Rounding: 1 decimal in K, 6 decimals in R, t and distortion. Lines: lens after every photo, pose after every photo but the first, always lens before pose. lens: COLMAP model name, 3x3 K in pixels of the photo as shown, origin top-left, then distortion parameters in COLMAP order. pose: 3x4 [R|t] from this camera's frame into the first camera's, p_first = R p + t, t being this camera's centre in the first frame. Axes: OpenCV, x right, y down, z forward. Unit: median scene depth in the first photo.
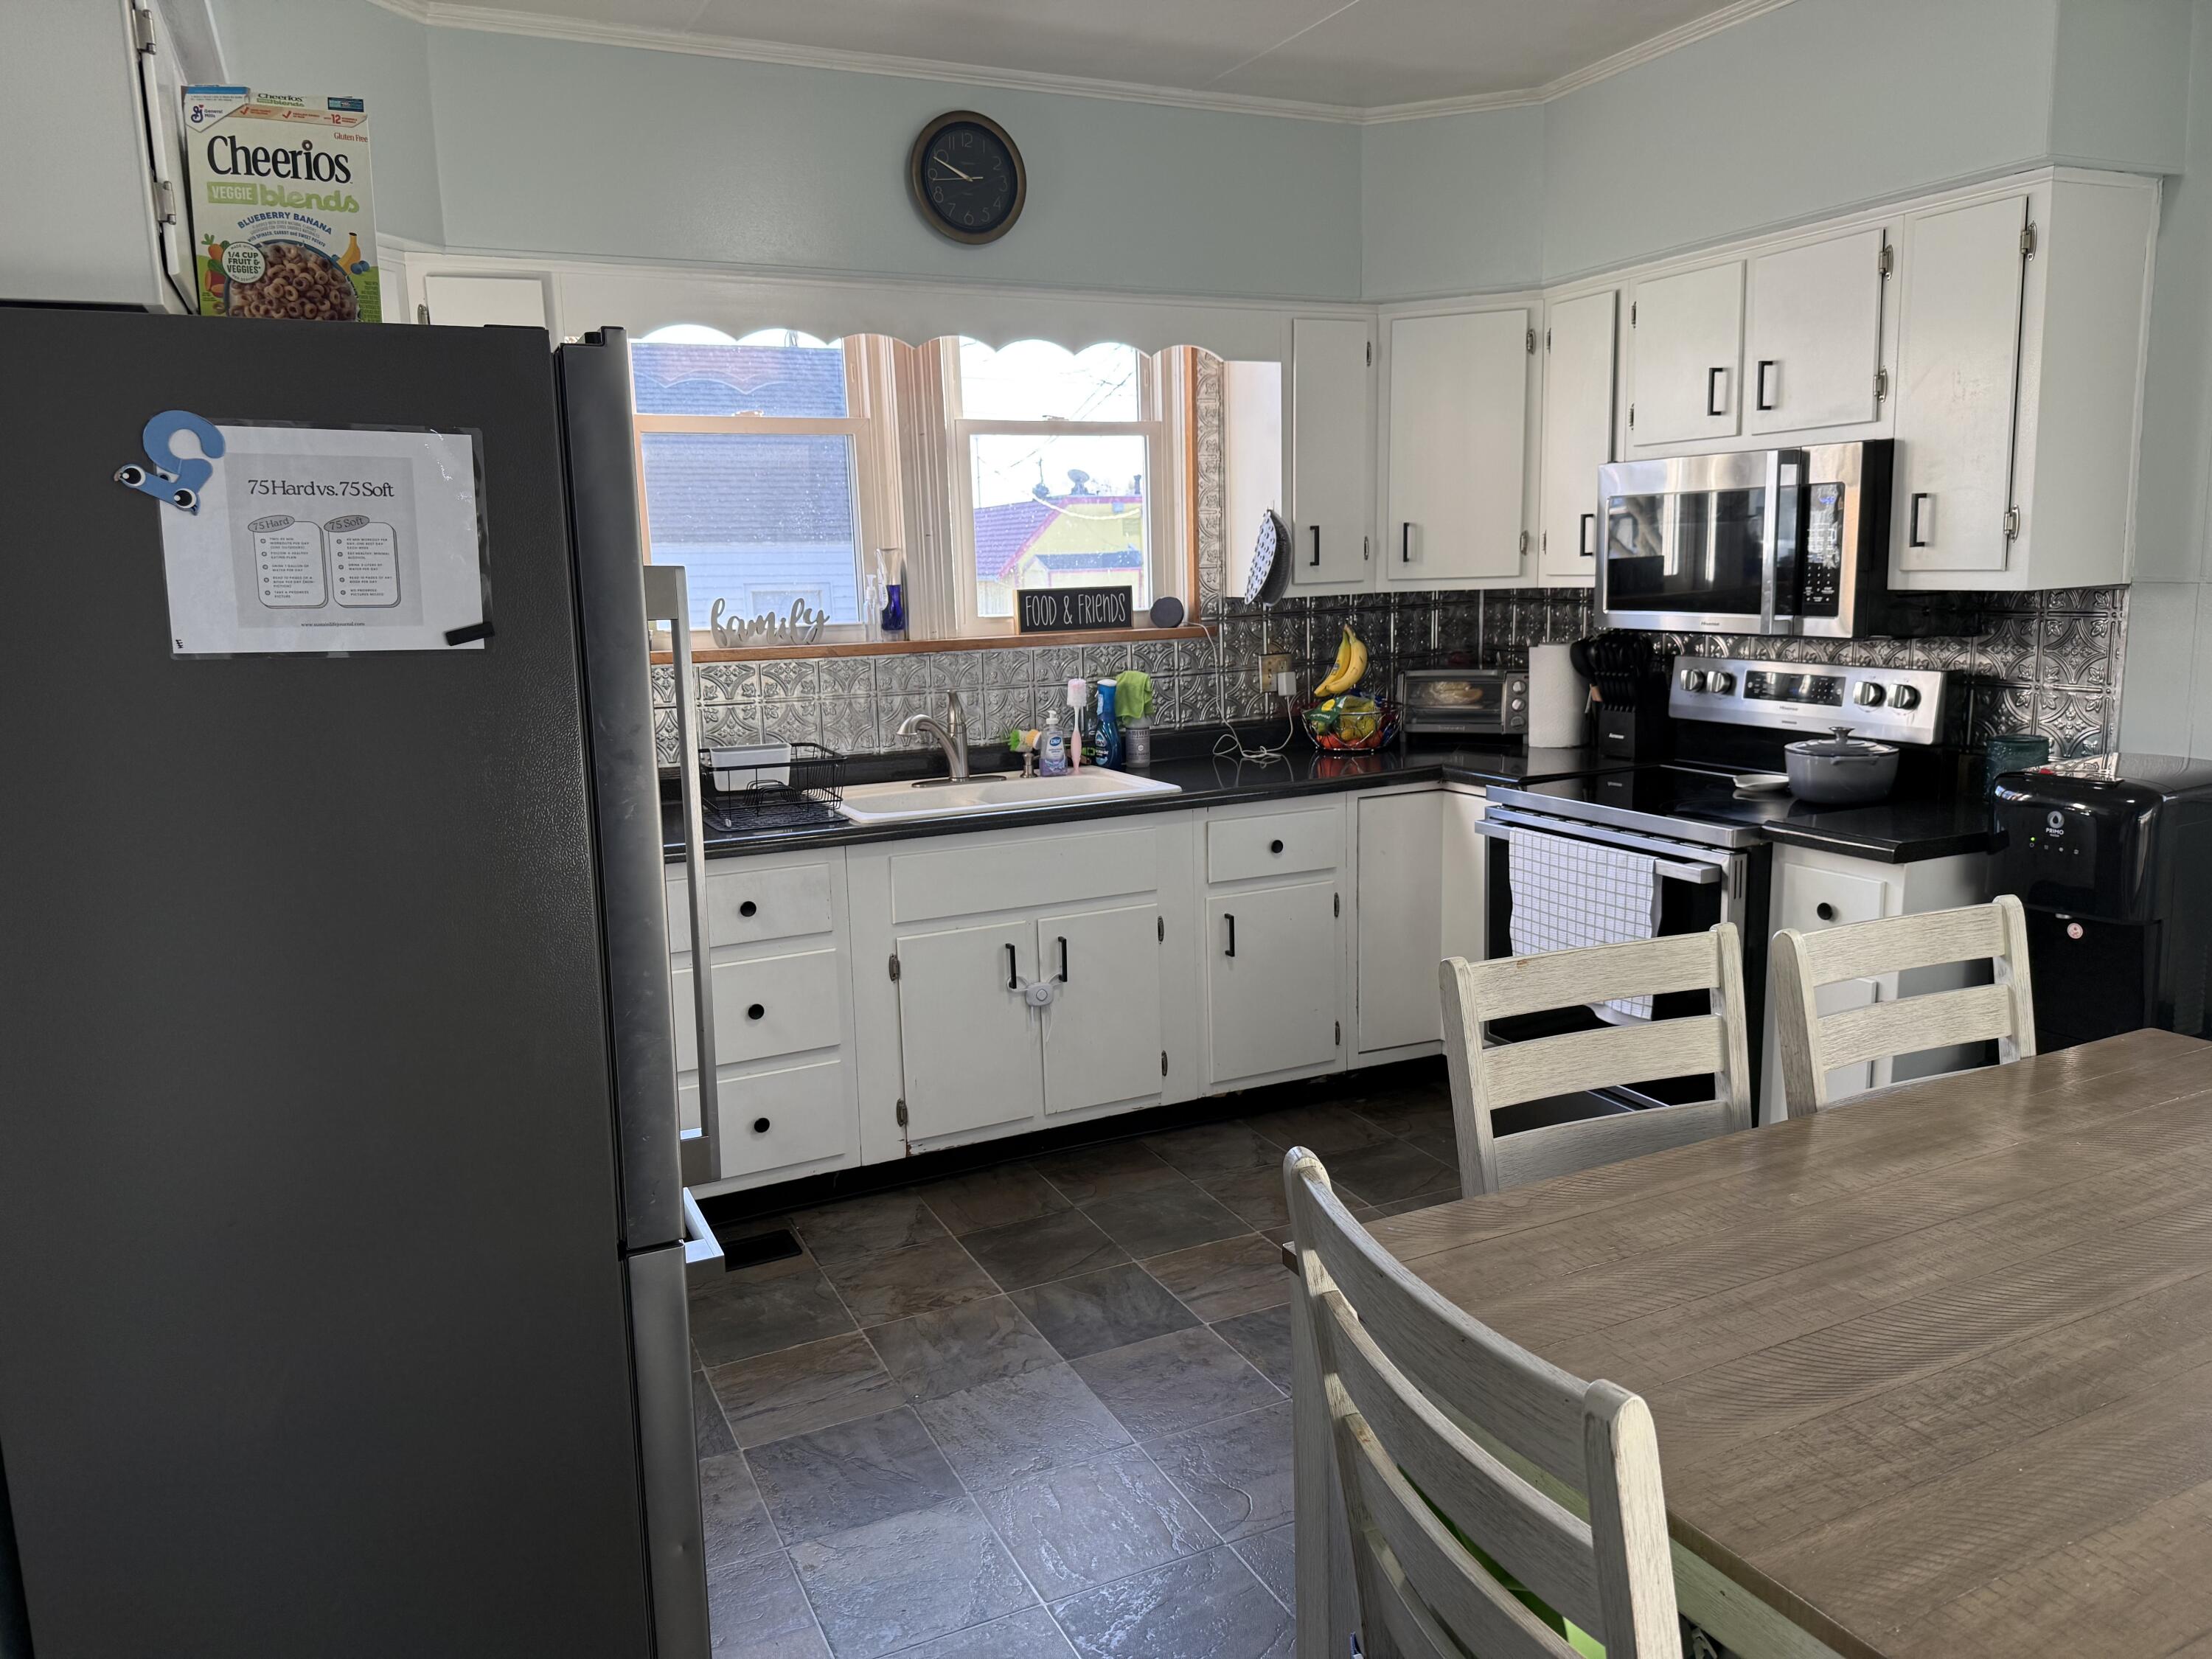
lens RADIAL K [[1562.7, 0, 1114.1], [0, 1562.7, 847.5], [0, 0, 1]] dist [0.071876, -0.083461]
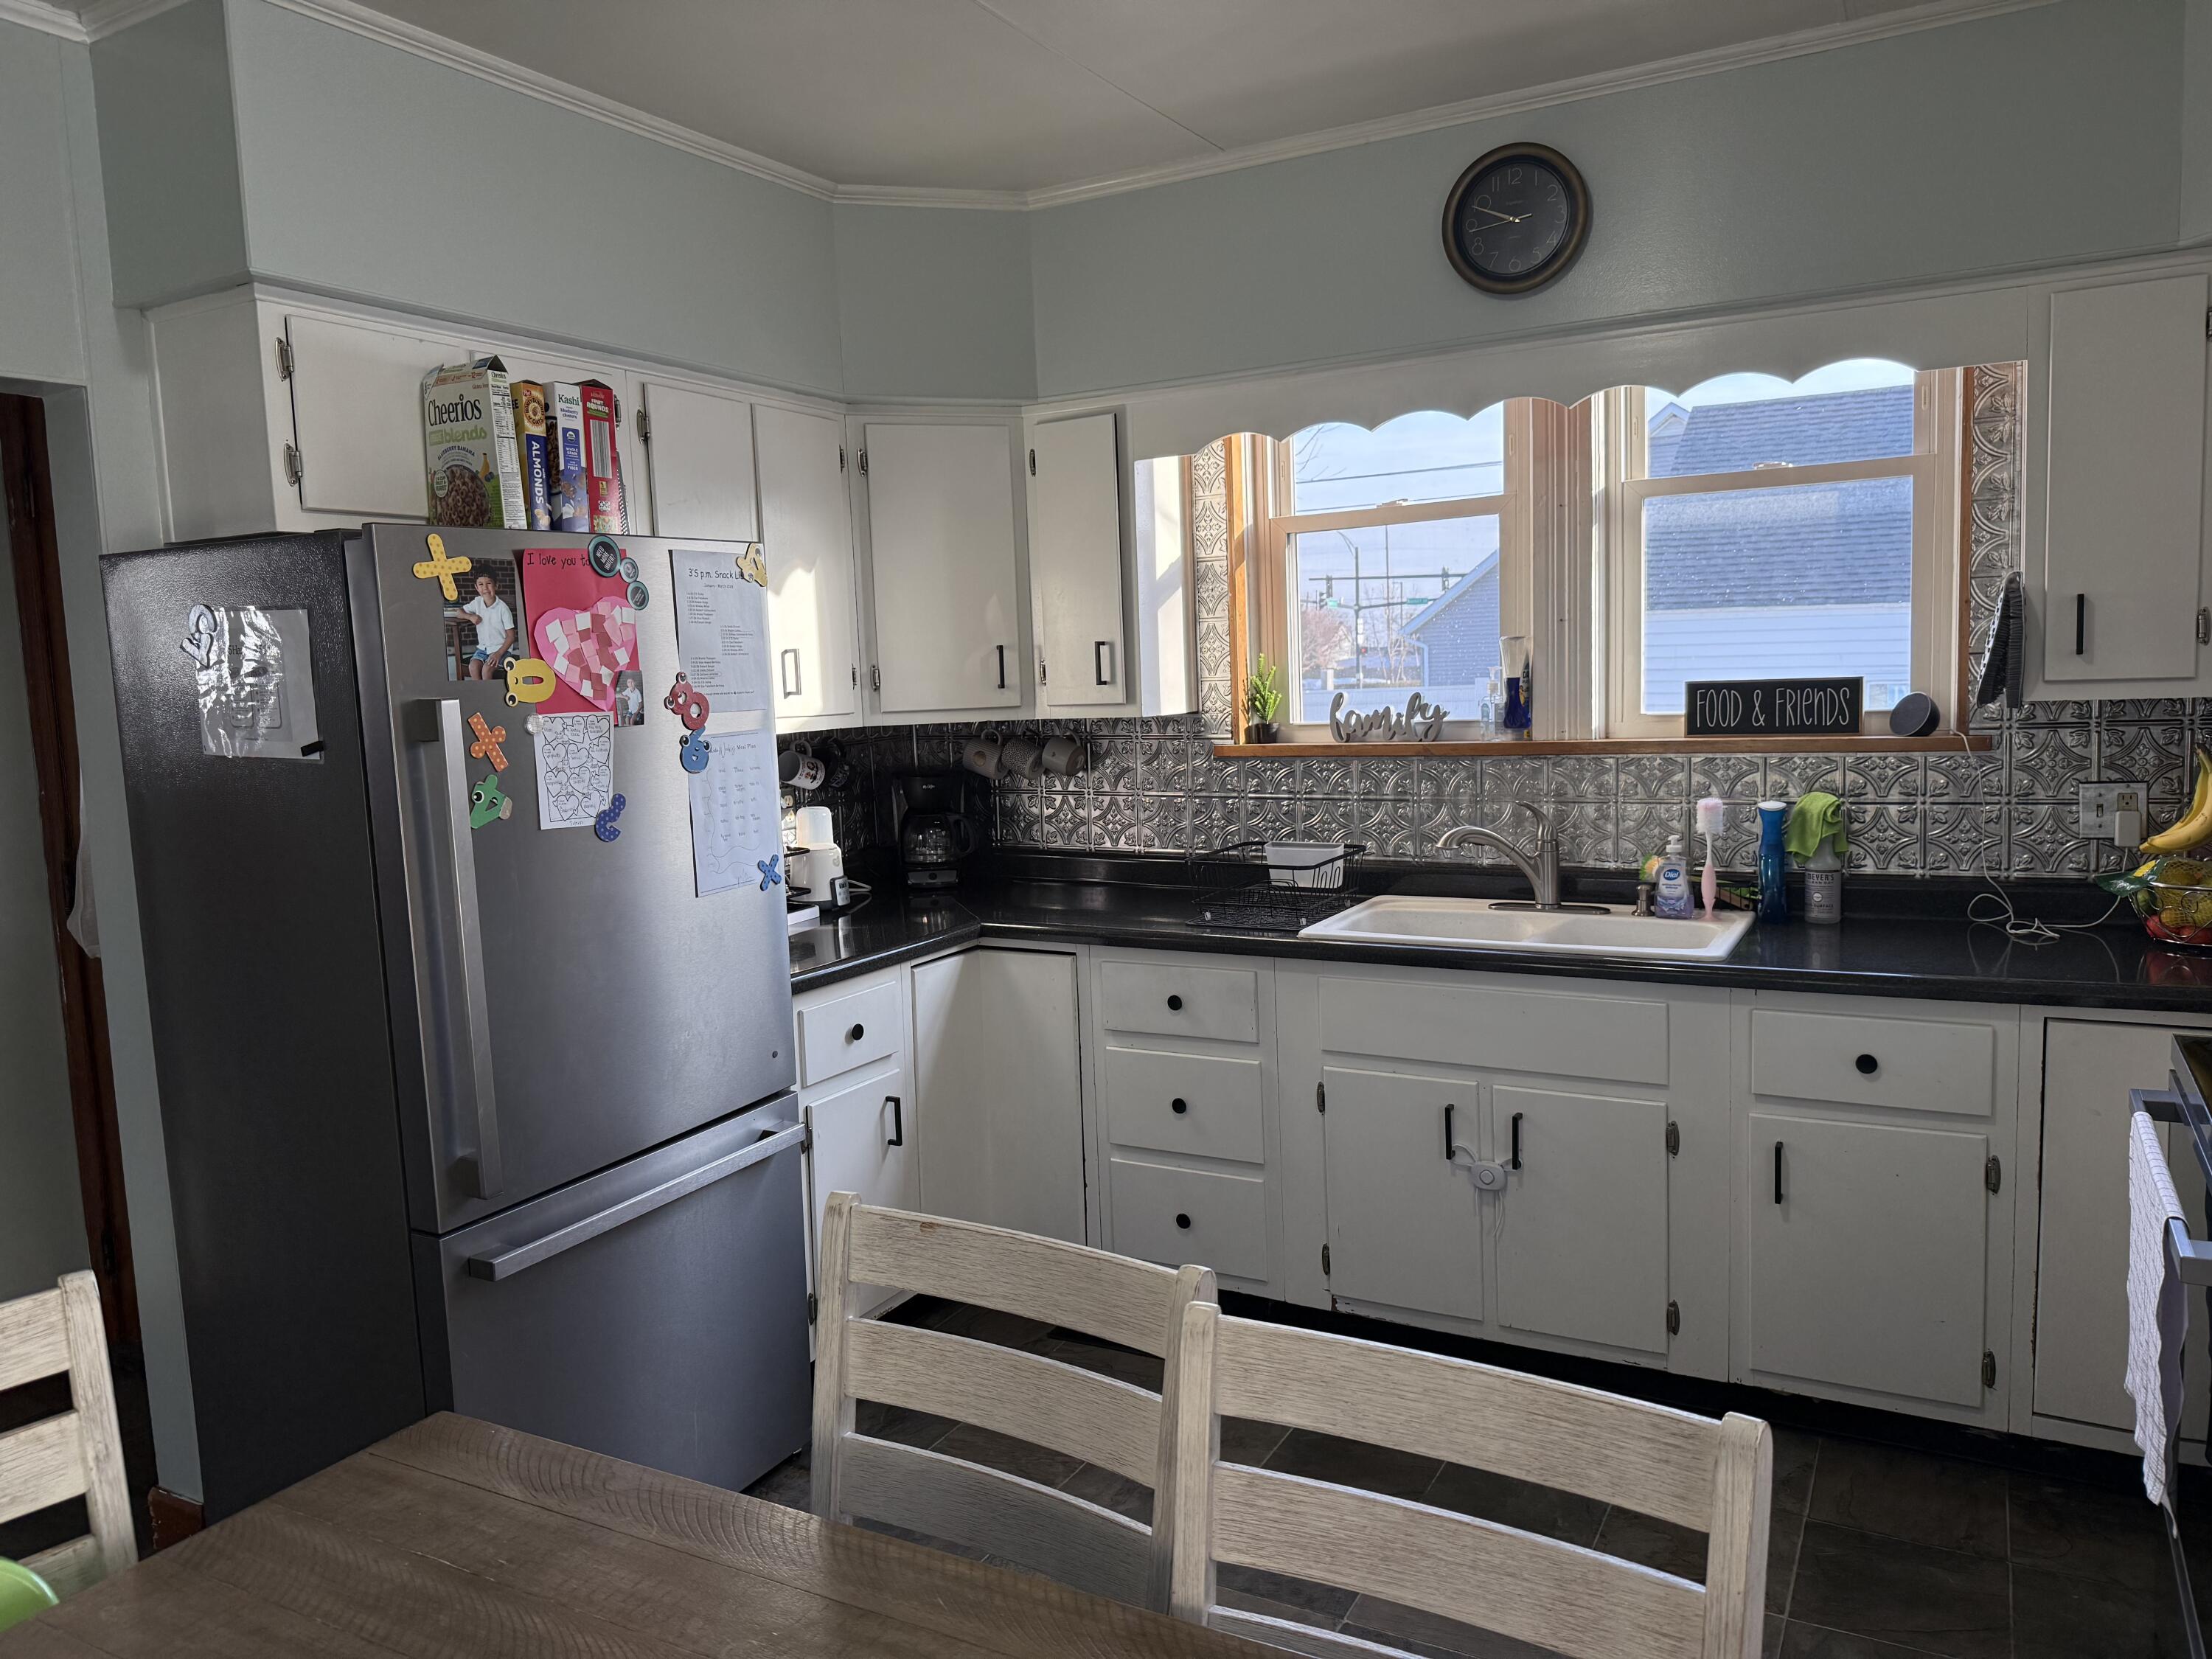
lens RADIAL K [[1562.7, 0, 1107.4], [0, 1562.7, 827.4], [0, 0, 1]] dist [0.071876, -0.083461]
pose [[0.573079, 0.091207, -0.814409, 0.506793], [-0.125636, 0.991817, 0.022668, -0.083456], [0.809812, 0.089329, 0.579849, 0.343194]]
